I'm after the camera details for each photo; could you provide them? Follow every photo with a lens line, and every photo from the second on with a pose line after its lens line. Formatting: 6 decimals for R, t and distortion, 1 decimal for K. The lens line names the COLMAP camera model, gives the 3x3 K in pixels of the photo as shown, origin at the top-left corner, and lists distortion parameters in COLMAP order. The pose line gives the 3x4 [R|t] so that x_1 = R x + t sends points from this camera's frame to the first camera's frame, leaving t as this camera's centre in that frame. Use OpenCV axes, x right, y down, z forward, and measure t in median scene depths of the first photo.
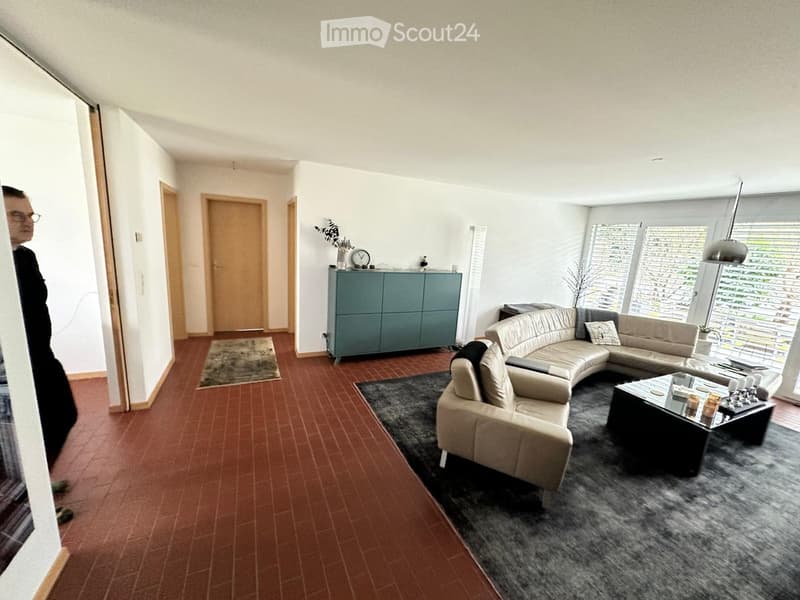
lens RADIAL K [[322.2, 0, 399.3], [0, 322.2, 300.6], [0, 0, 1]] dist [-0.006812, 0.000651]
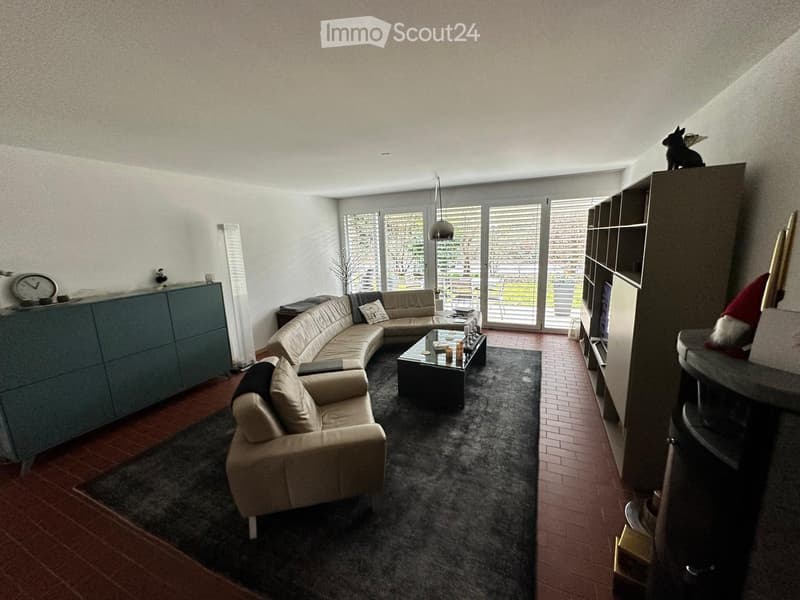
lens RADIAL K [[322.2, 0, 400.1], [0, 322.2, 299.6], [0, 0, 1]] dist [-0.006812, 0.000651]
pose [[0.755597, -0.210260, 0.620374, 0.032613], [0.204899, 0.975423, 0.081033, -0.021326], [-0.622165, 0.065886, 0.780109, 0.112705]]
